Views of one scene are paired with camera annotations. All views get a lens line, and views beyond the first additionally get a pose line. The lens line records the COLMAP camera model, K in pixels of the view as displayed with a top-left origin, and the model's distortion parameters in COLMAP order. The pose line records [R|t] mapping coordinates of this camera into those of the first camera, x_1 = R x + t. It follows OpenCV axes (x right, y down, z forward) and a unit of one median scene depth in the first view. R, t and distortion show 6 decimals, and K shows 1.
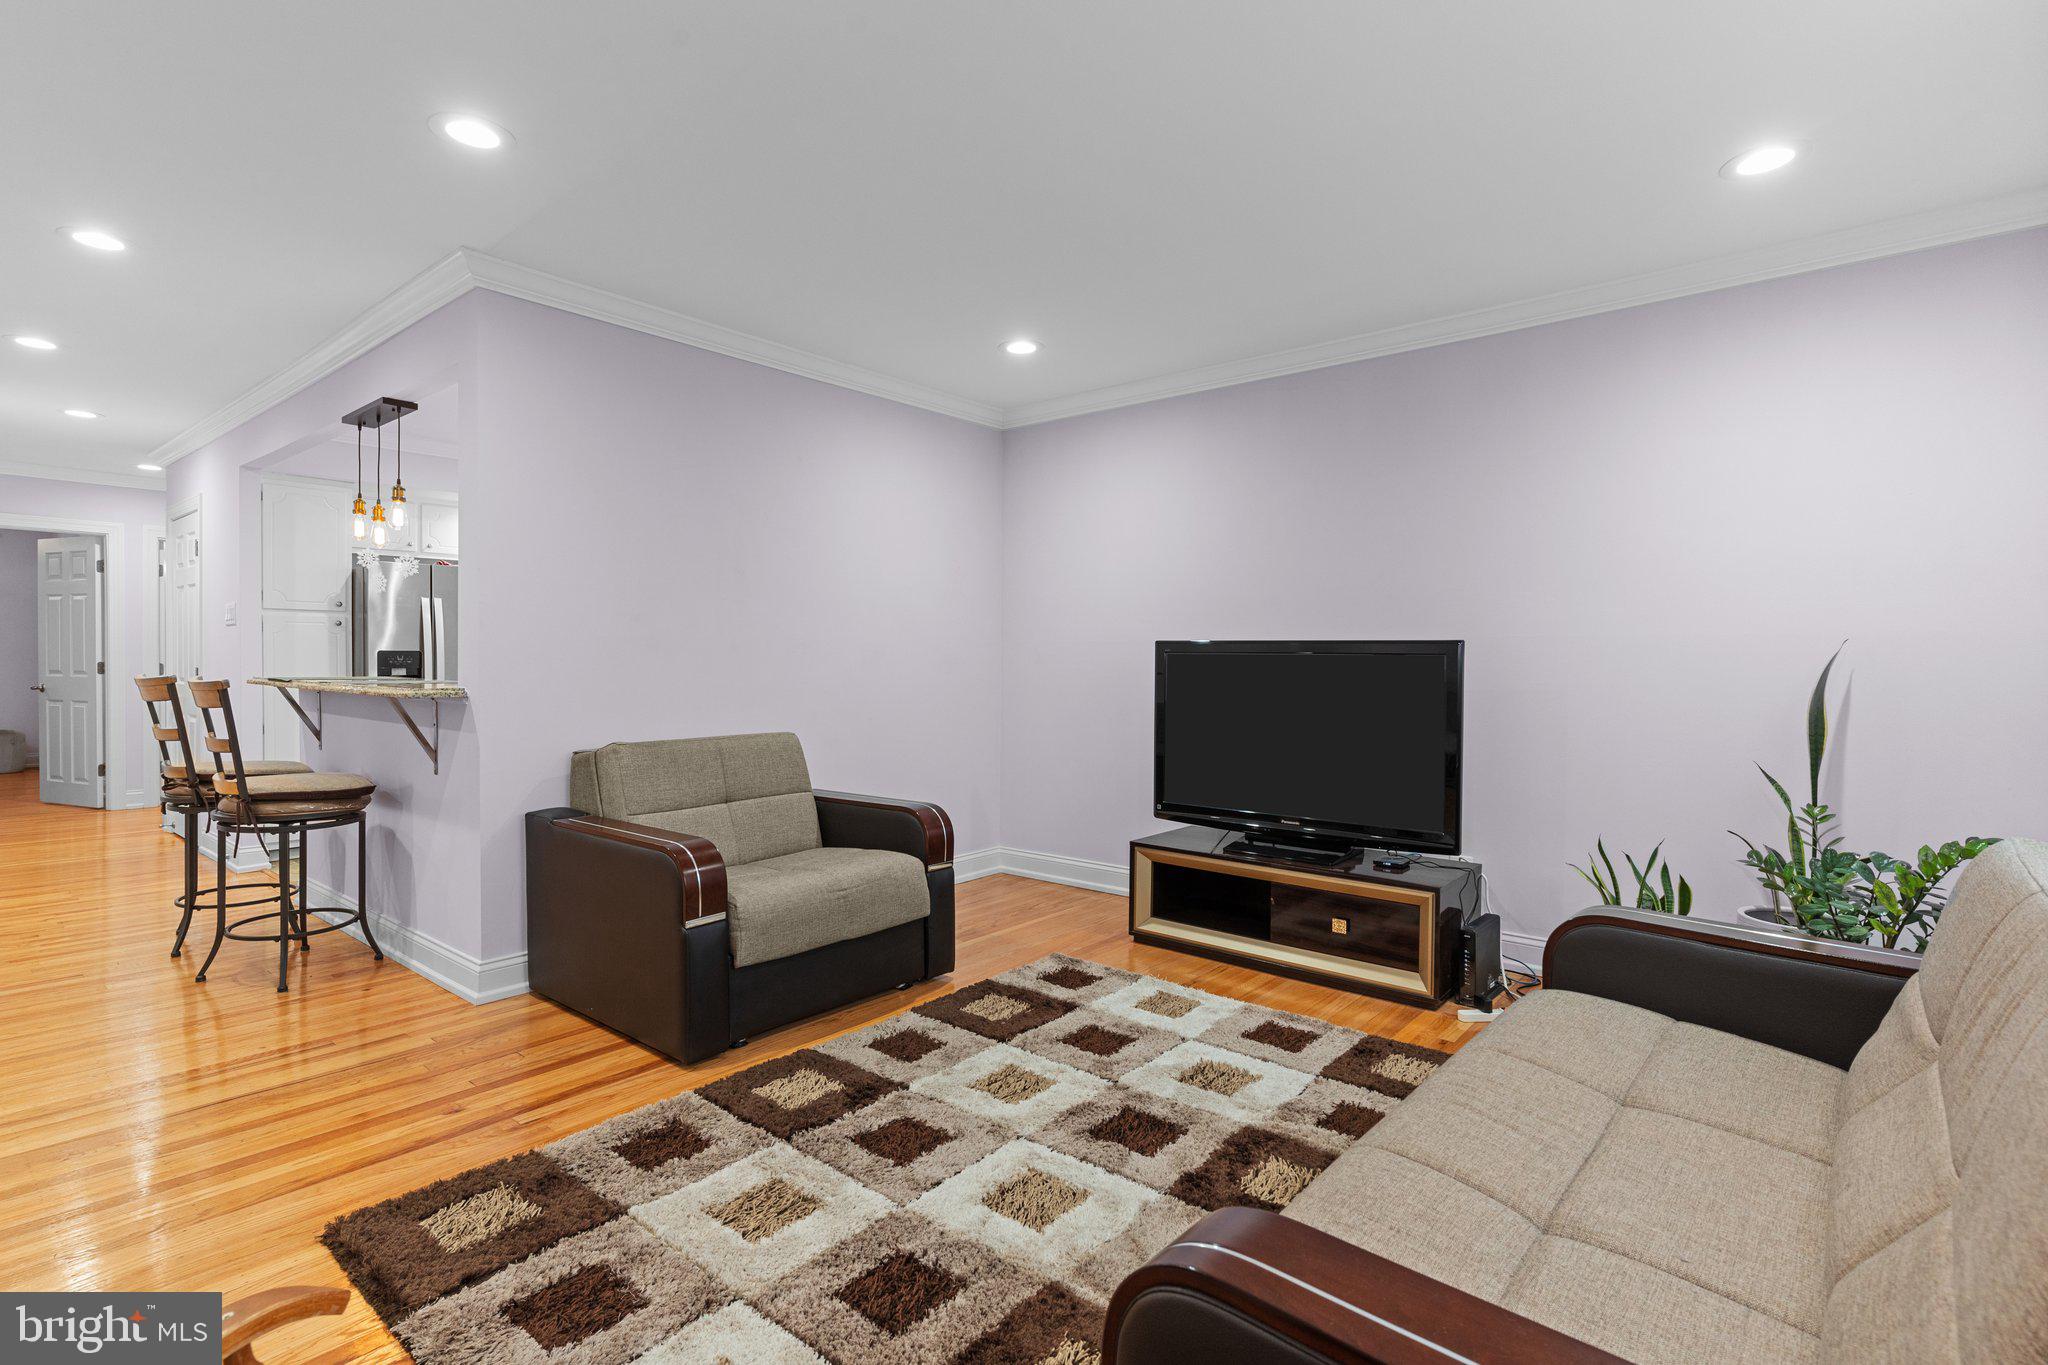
lens RADIAL K [[980.4, 0, 1022.4], [0, 980.4, 674.8], [0, 0, 1]] dist [0.002002, 0.000509]
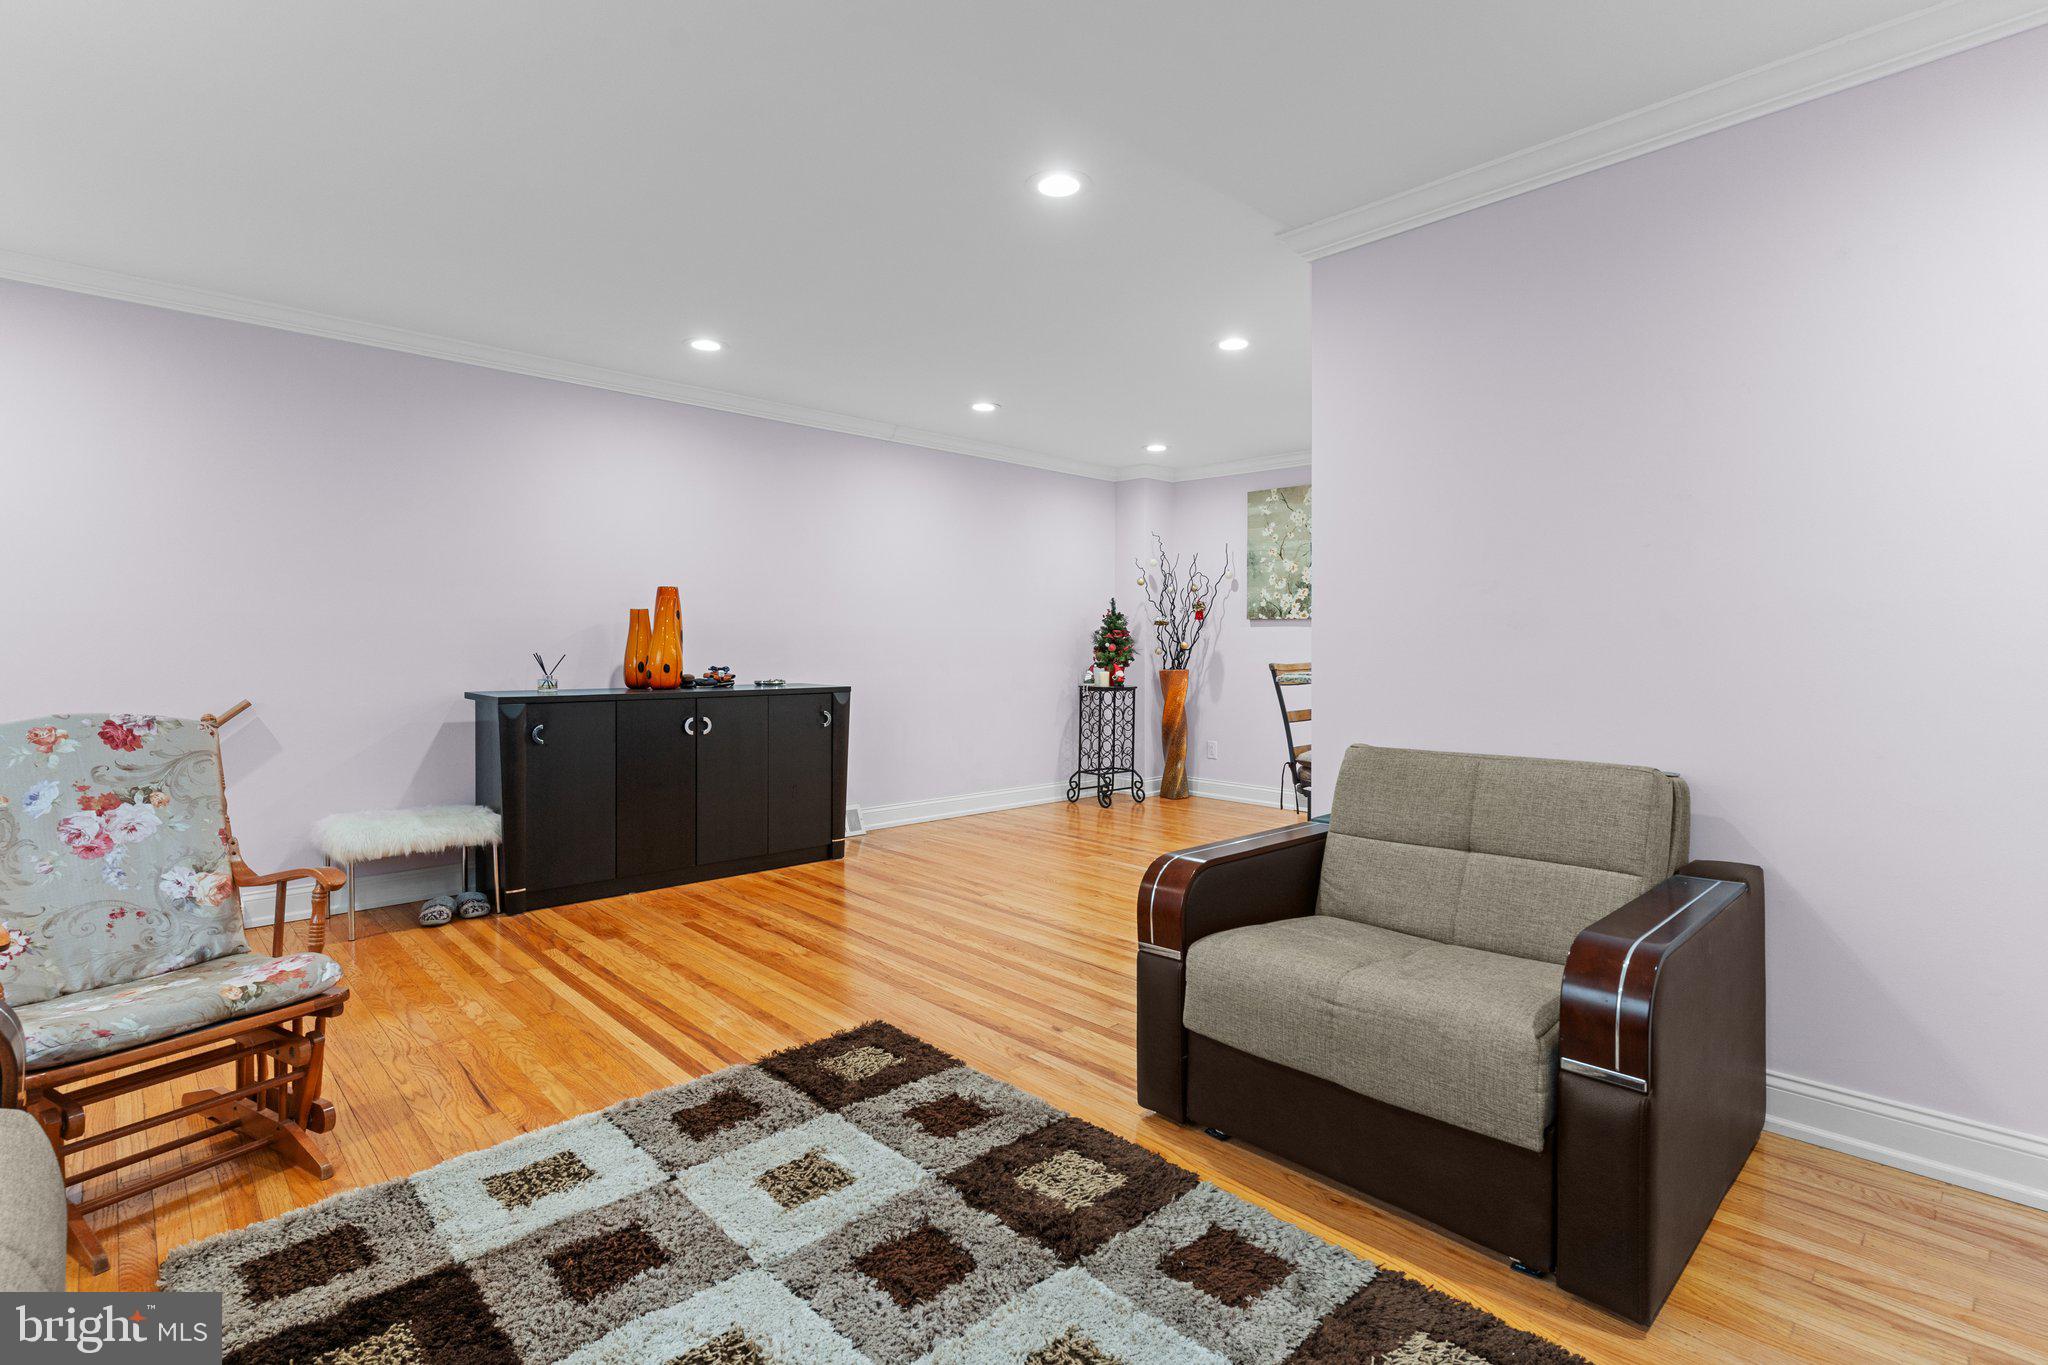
lens RADIAL K [[980.4, 0, 1029.9], [0, 980.4, 671.6], [0, 0, 1]] dist [0.002002, 0.000509]
pose [[-0.113858, 0.020009, -0.993295, 0.508948], [-0.018640, 0.999578, 0.022272, -0.005558], [0.993322, 0.021051, -0.113437, 0.959044]]
